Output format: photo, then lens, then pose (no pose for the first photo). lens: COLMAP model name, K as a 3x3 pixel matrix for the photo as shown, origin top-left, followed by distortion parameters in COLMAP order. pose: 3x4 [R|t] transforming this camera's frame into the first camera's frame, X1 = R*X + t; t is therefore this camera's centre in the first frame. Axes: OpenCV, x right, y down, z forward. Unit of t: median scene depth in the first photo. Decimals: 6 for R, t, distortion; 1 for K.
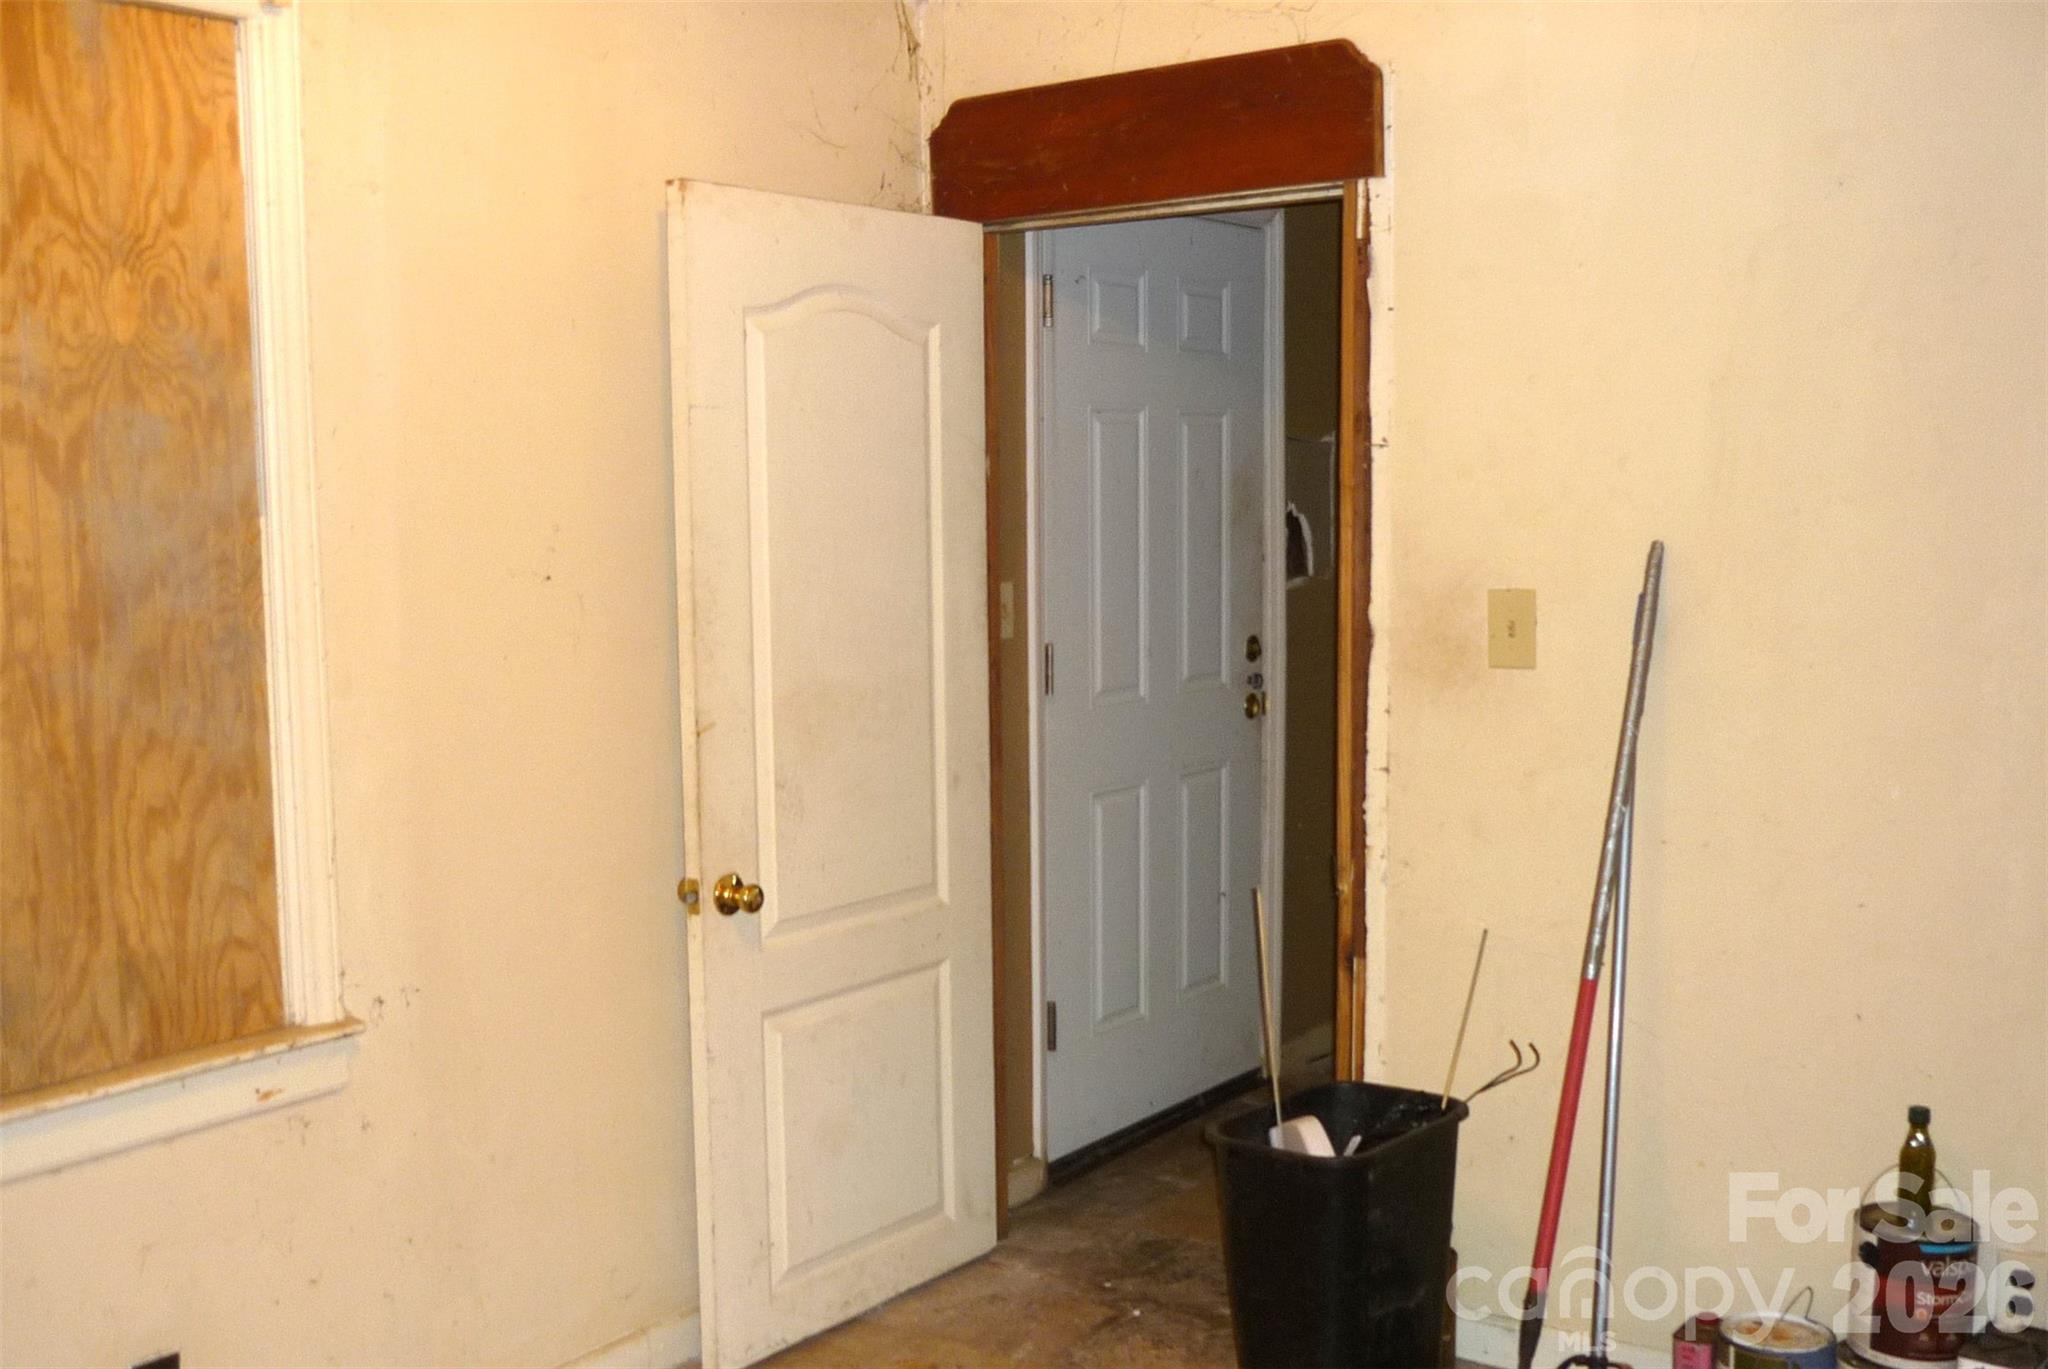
lens RADIAL K [[2029.4, 0, 1024.0], [0, 2029.4, 684.5], [0, 0, 1]] dist [-0.057776, 0.042484]
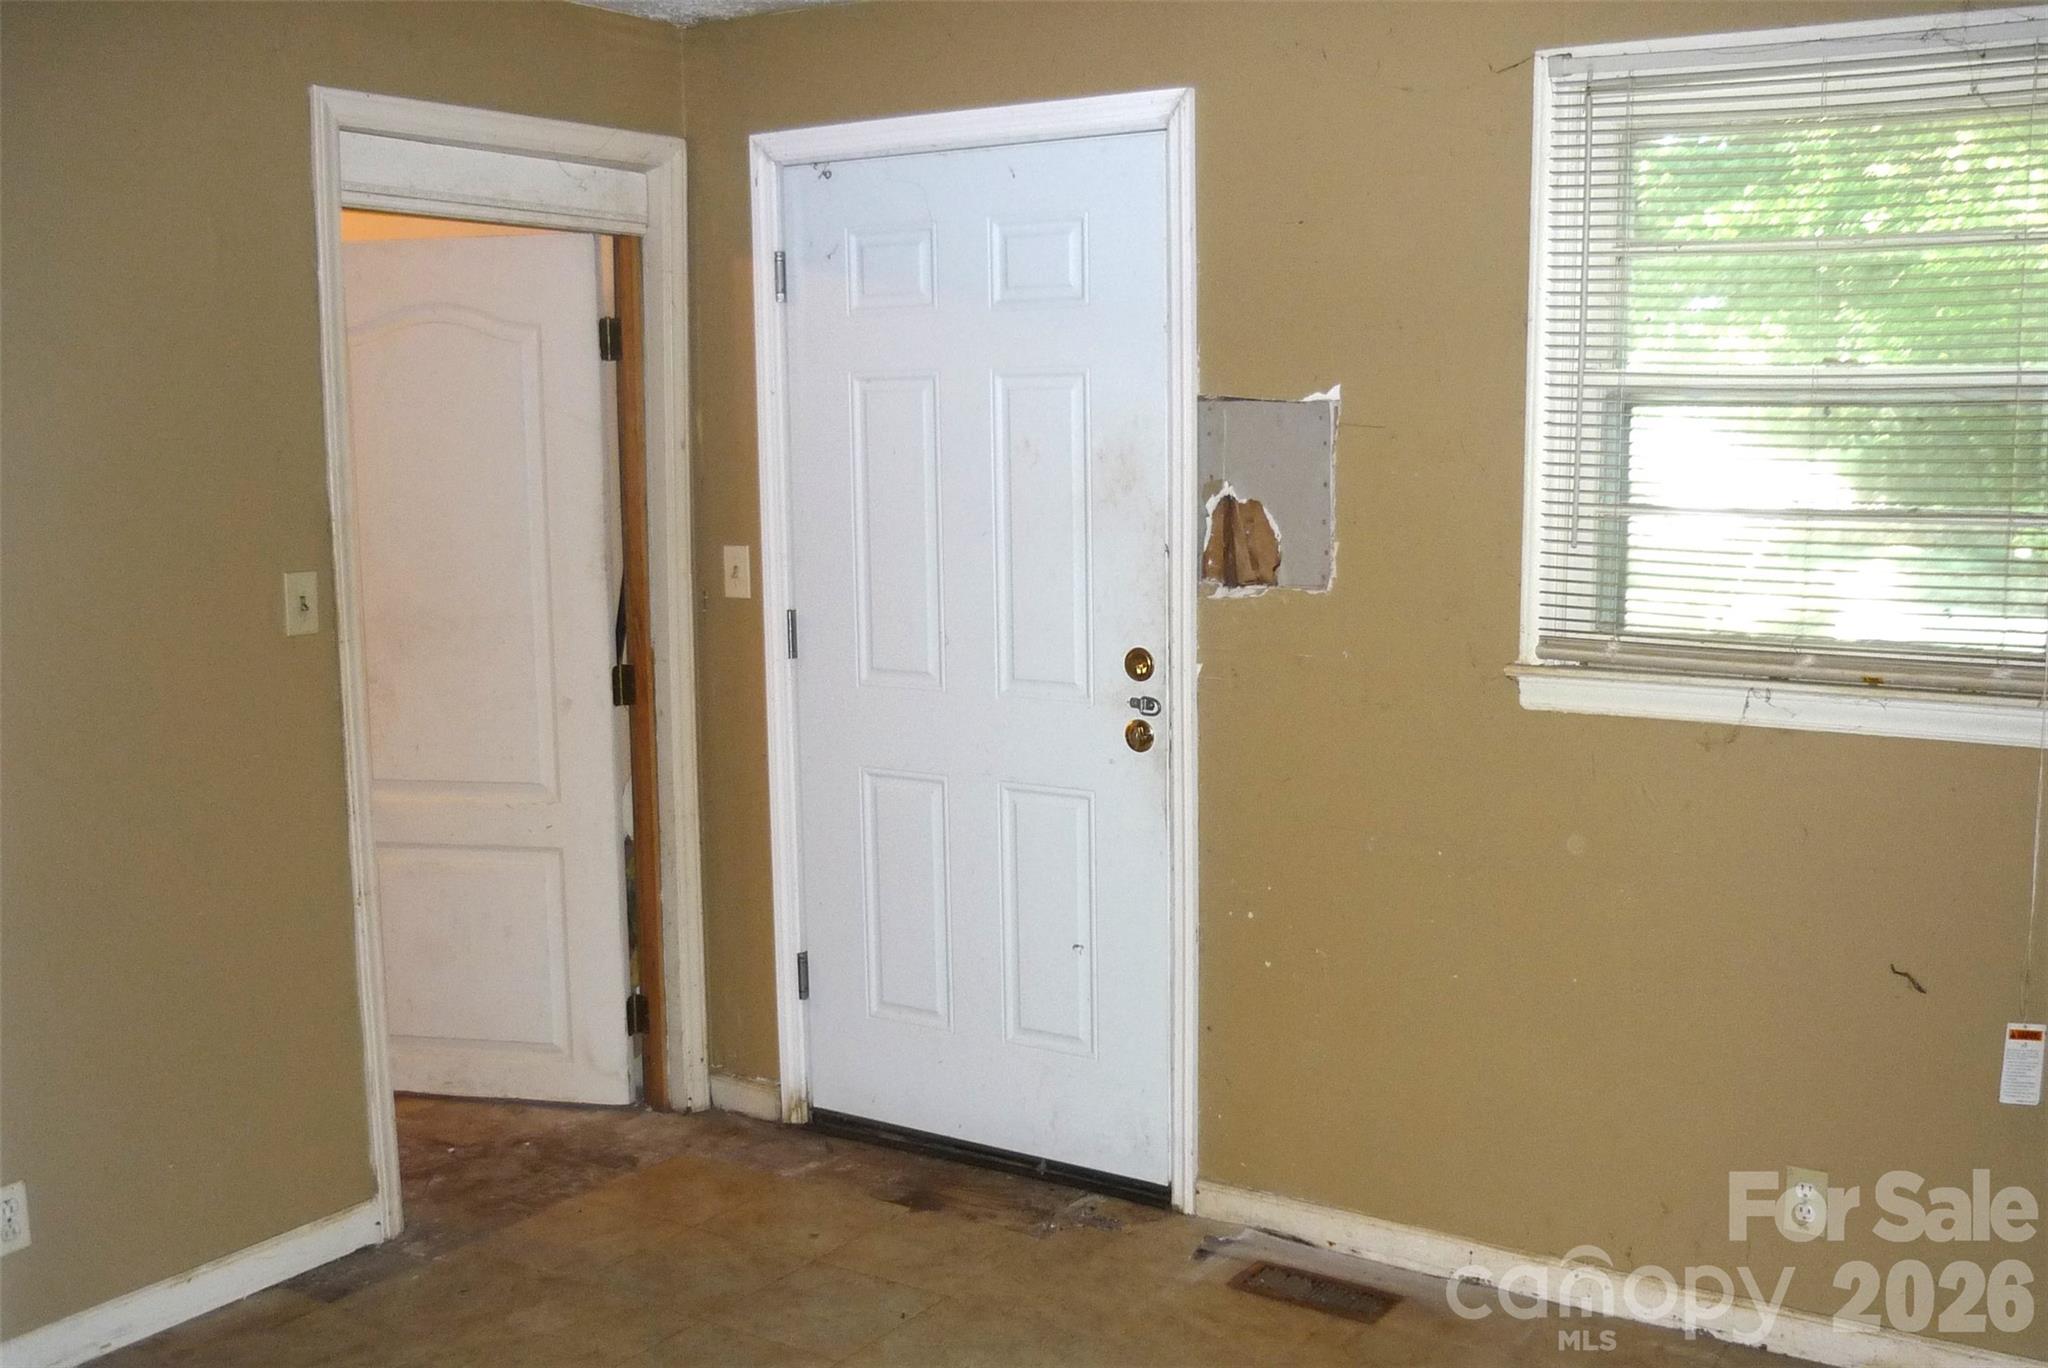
lens RADIAL K [[2029.4, 0, 1024.0], [0, 2029.4, 684.0], [0, 0, 1]] dist [-0.057776, 0.042484]
pose [[0.077311, 0.141062, -0.986977, 0.931754], [-0.086213, 0.987178, 0.134337, -0.117785], [0.993273, 0.074704, 0.088481, 0.913100]]
